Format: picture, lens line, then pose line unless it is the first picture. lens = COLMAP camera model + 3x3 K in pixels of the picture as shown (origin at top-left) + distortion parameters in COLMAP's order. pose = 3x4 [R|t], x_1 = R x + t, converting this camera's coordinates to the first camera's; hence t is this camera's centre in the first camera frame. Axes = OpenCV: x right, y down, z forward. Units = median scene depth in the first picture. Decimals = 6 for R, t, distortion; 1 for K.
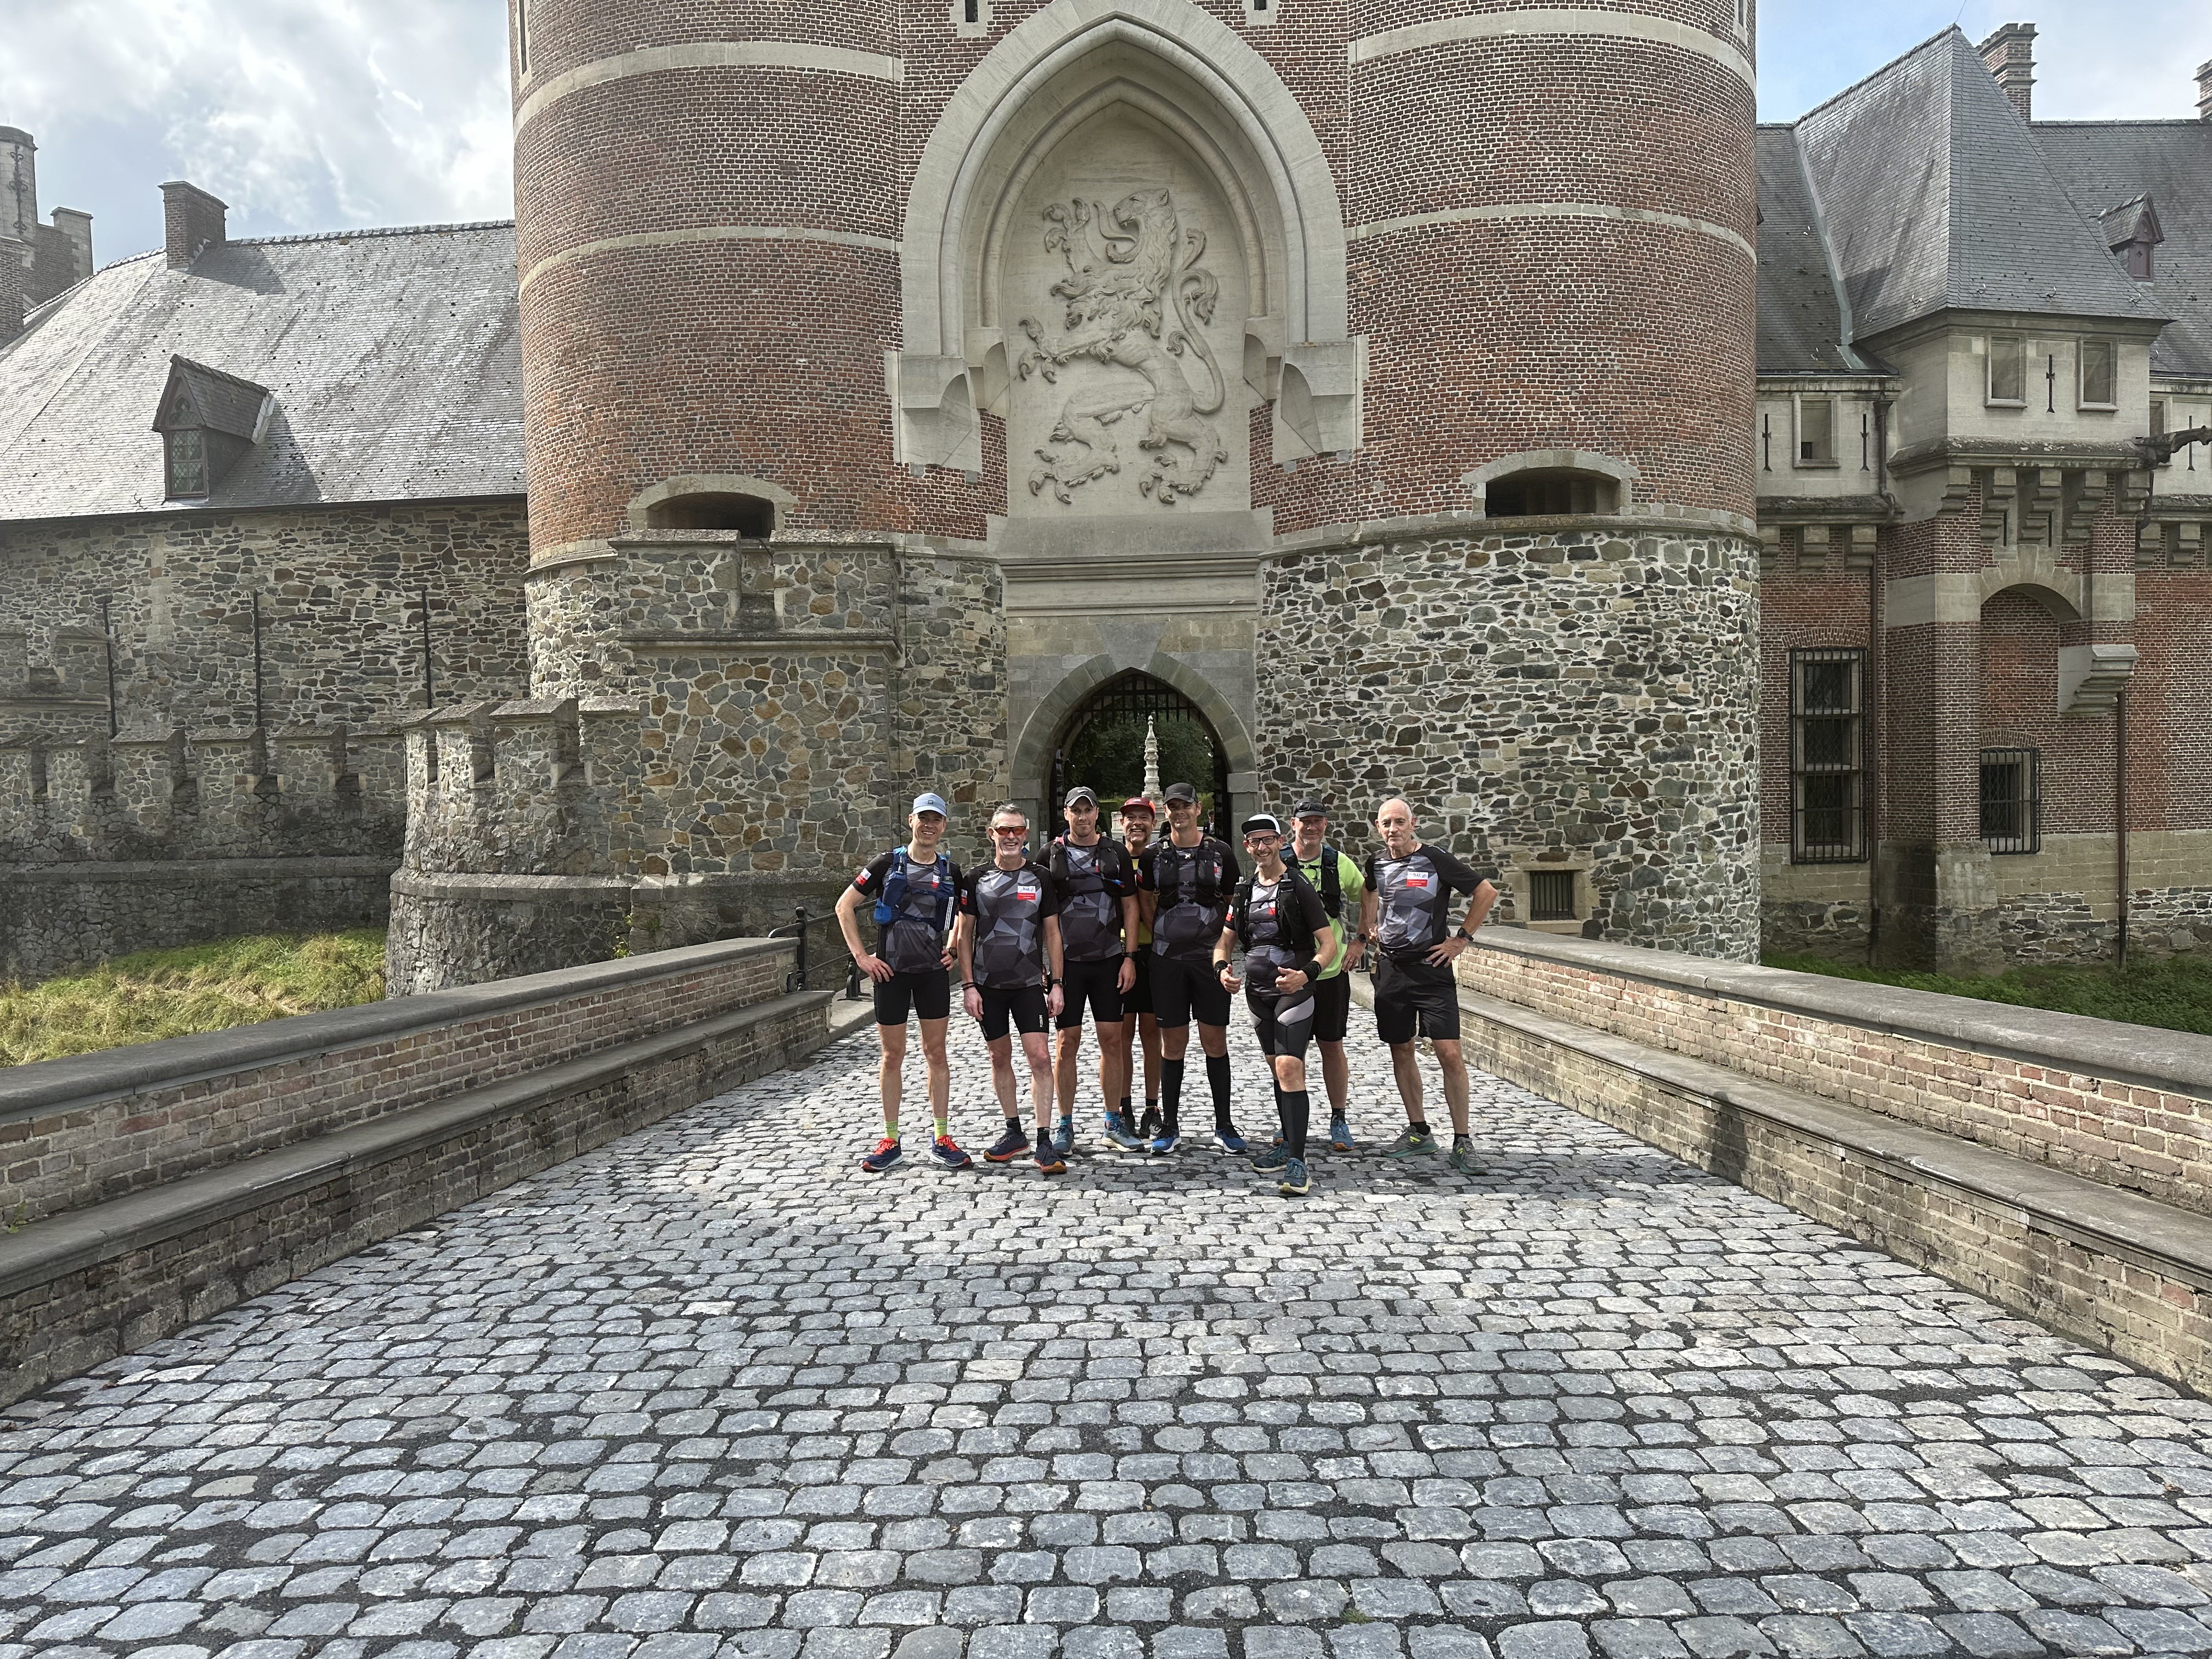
lens RADIAL K [[1534.6, 0, 1067.4], [0, 1534.6, 853.5], [0, 0, 1]] dist [0.006251, -0.023005]
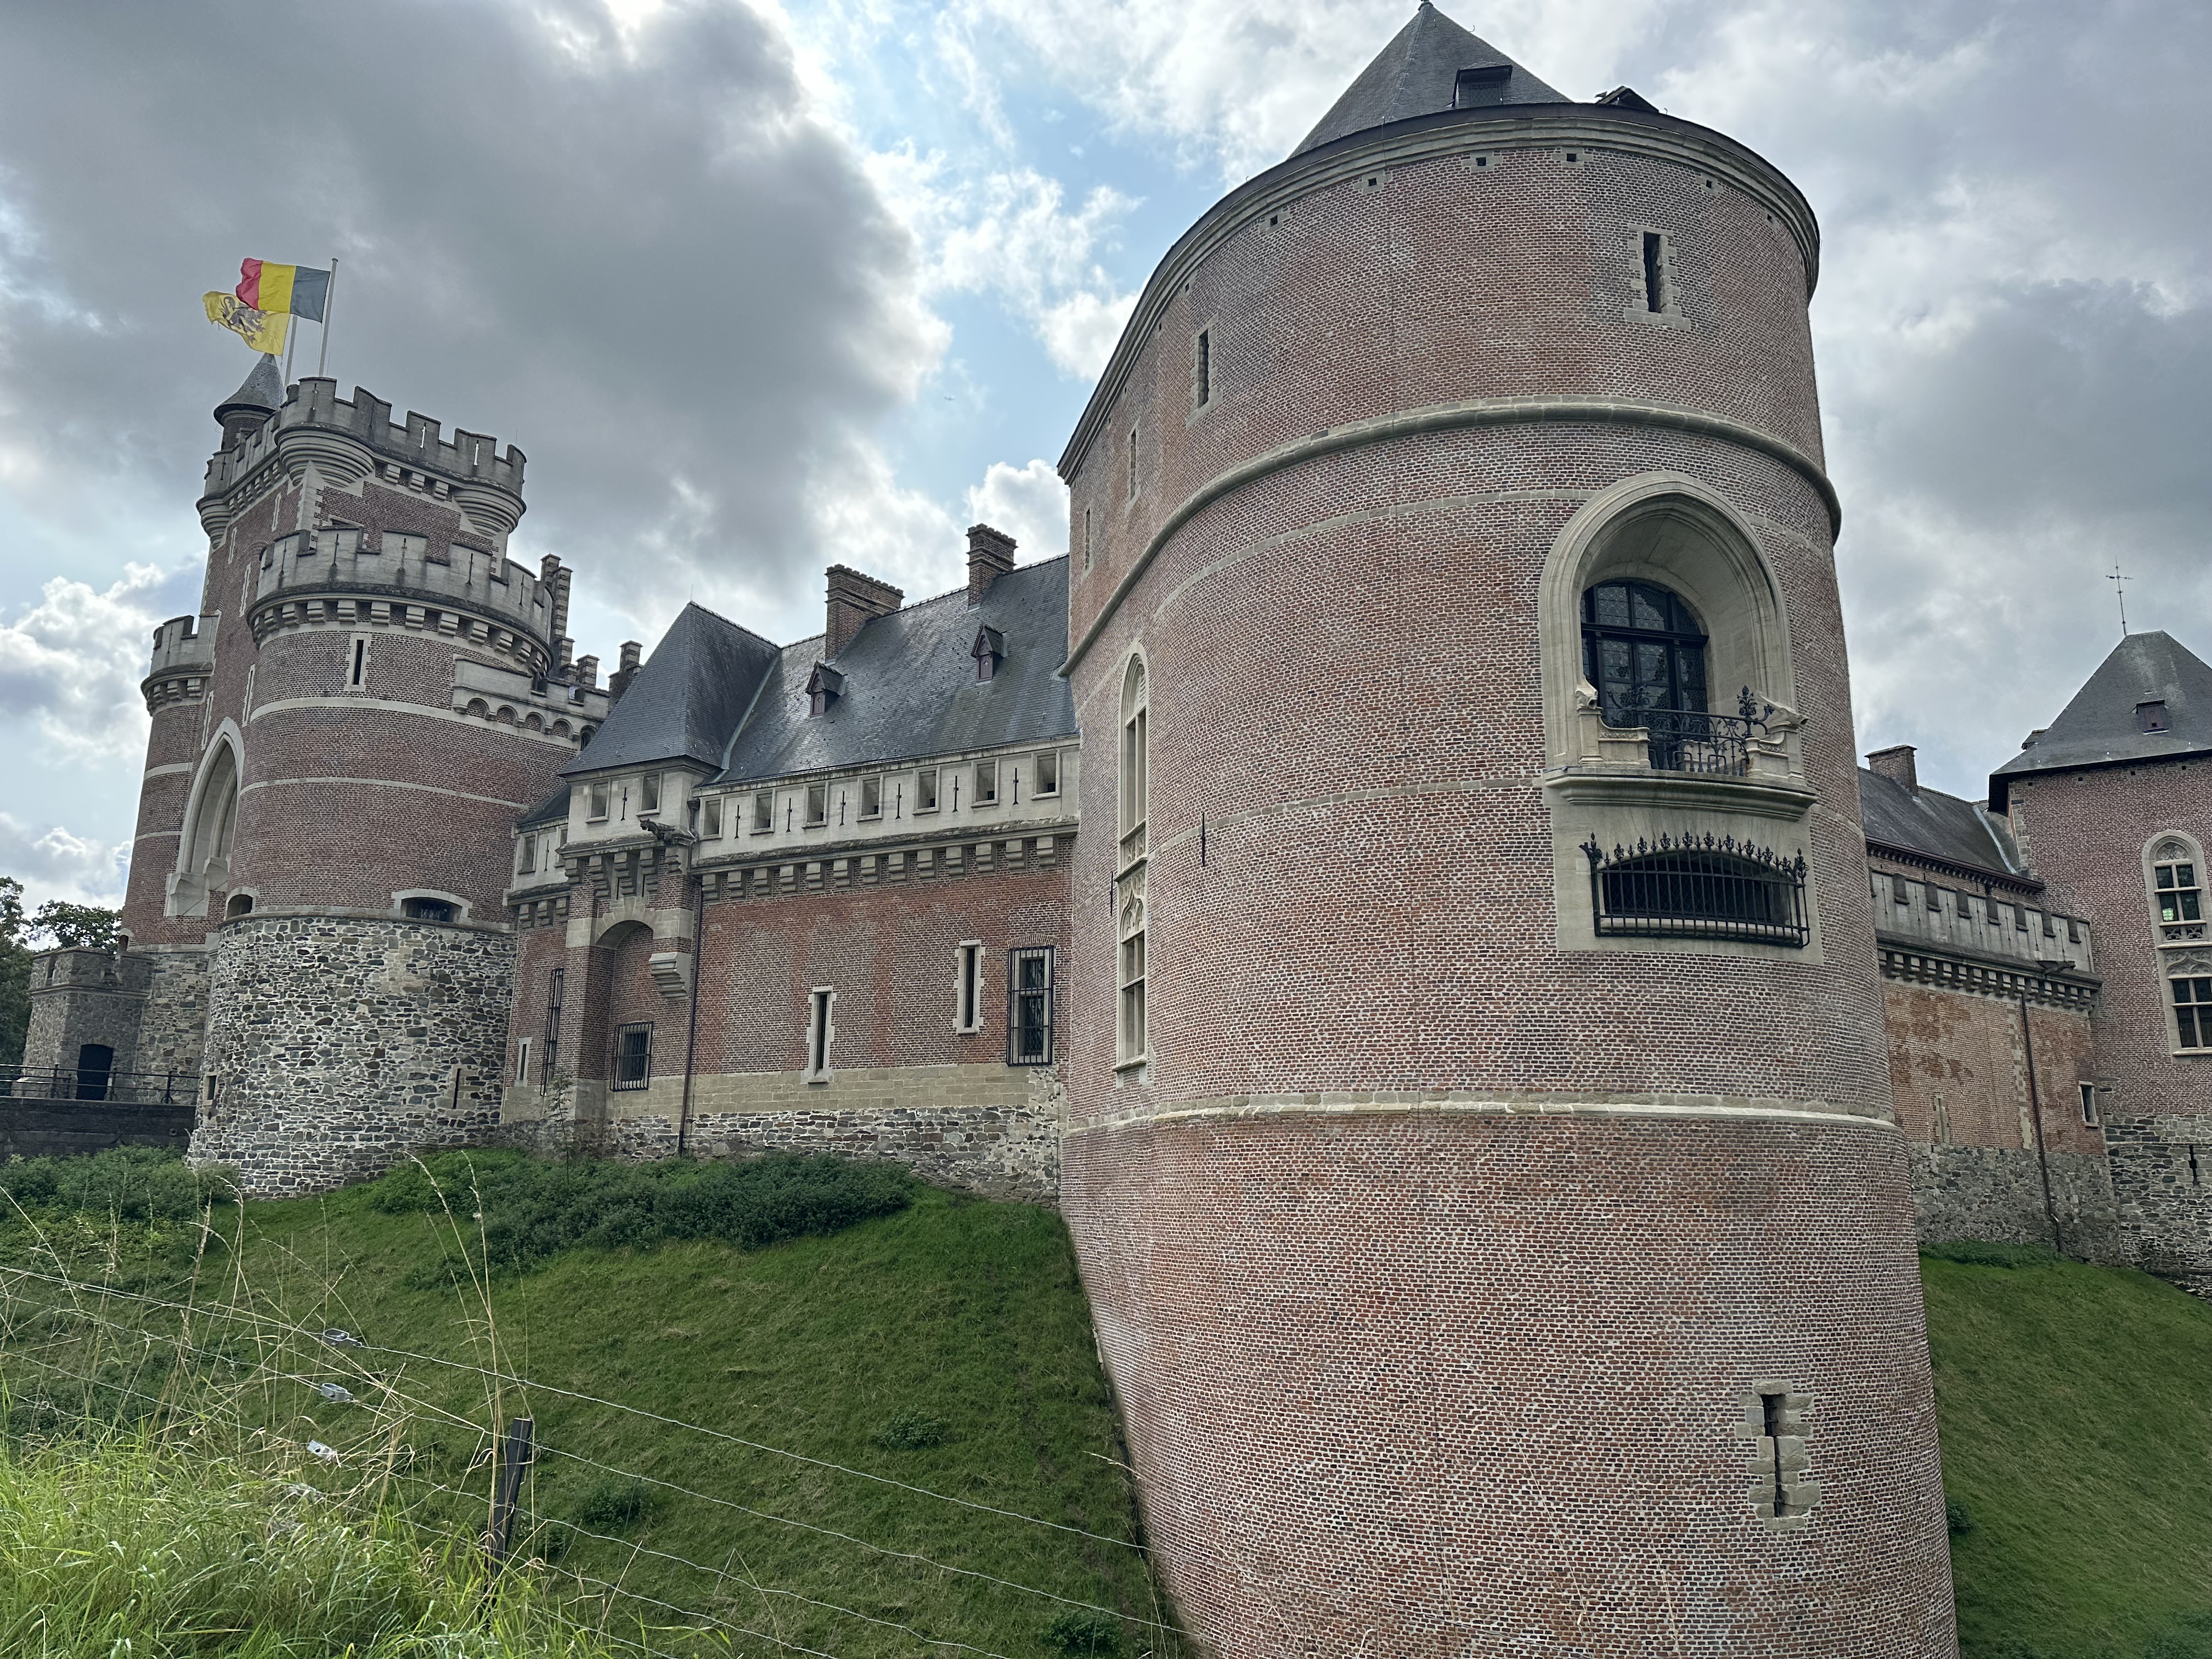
lens RADIAL K [[1534.6, 0, 1109.5], [0, 1534.6, 823.9], [0, 0, 1]] dist [0.006251, -0.023005]
pose [[0.779167, -0.121548, -0.614919, 2.766140], [-0.054763, 0.964067, -0.259952, 0.166484], [0.624420, 0.236221, 0.744513, 0.099535]]
